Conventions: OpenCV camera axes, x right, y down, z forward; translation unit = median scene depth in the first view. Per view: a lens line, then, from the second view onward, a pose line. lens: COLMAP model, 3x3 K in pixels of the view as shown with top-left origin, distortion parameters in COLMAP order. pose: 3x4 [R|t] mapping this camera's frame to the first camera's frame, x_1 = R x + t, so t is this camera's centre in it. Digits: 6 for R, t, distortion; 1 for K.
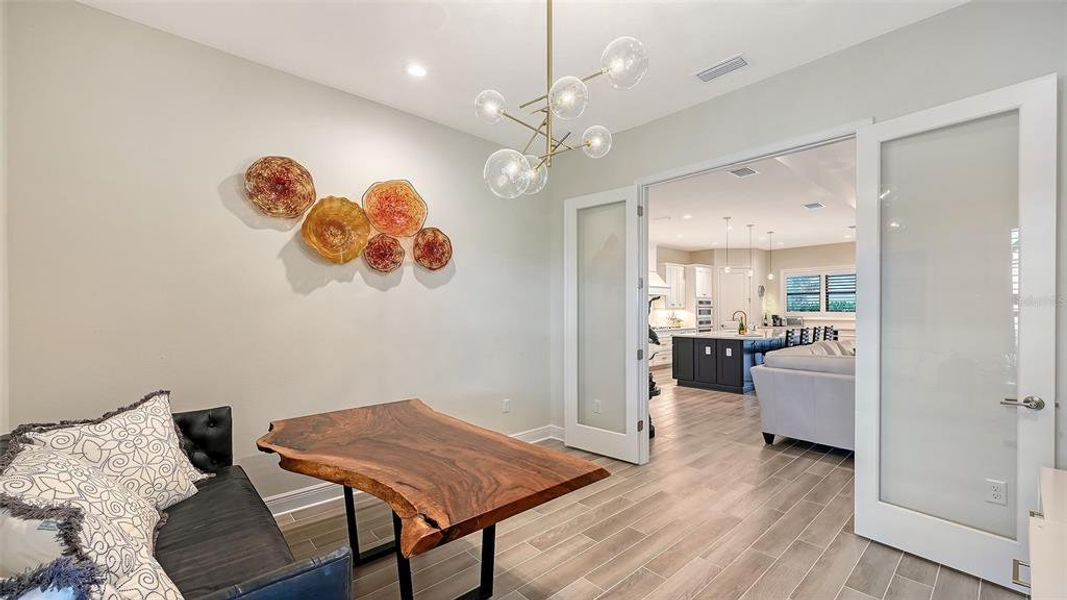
lens RADIAL K [[424.4, 0, 530.5], [0, 424.4, 304.9], [0, 0, 1]] dist [0.004073, 0.000682]
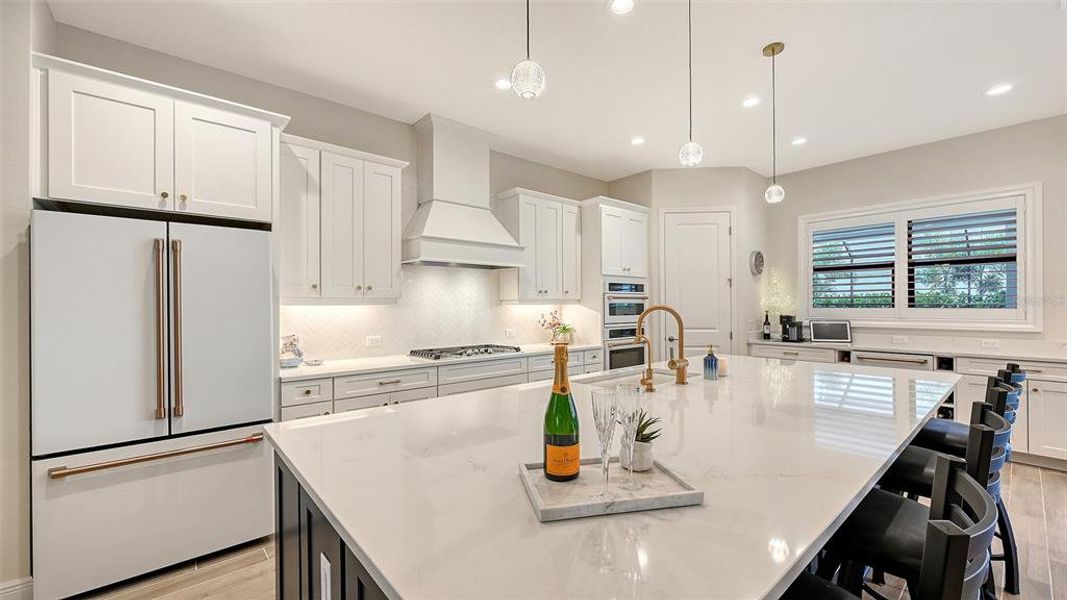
lens RADIAL K [[424.4, 0, 541.6], [0, 424.4, 303.7], [0, 0, 1]] dist [0.004073, 0.000682]
pose [[0.999996, -0.001072, -0.002583, 0.324935], [0.001065, 0.999996, -0.002700, 0.012416], [0.002586, 0.002697, 0.999993, 0.563372]]
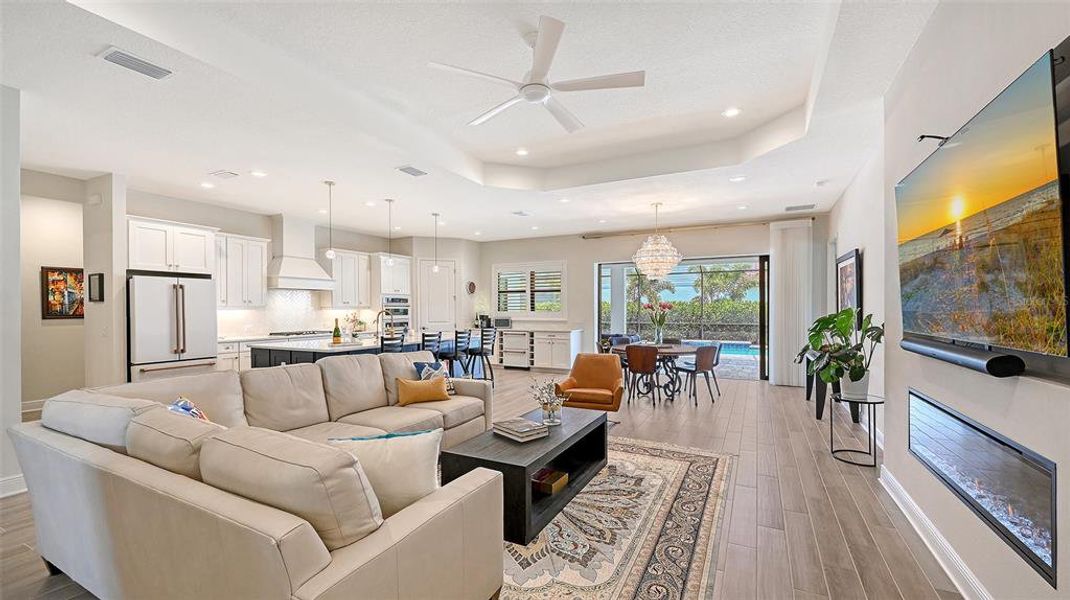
lens RADIAL K [[425.6, 0, 537.7], [0, 425.6, 311.2], [0, 0, 1]] dist [0.004073, 0.000682]
pose [[0.930048, -0.002100, 0.367432, 0.362672], [0.000847, 0.999993, 0.003570, 0.012578], [-0.367437, -0.003009, 0.930043, 0.139833]]
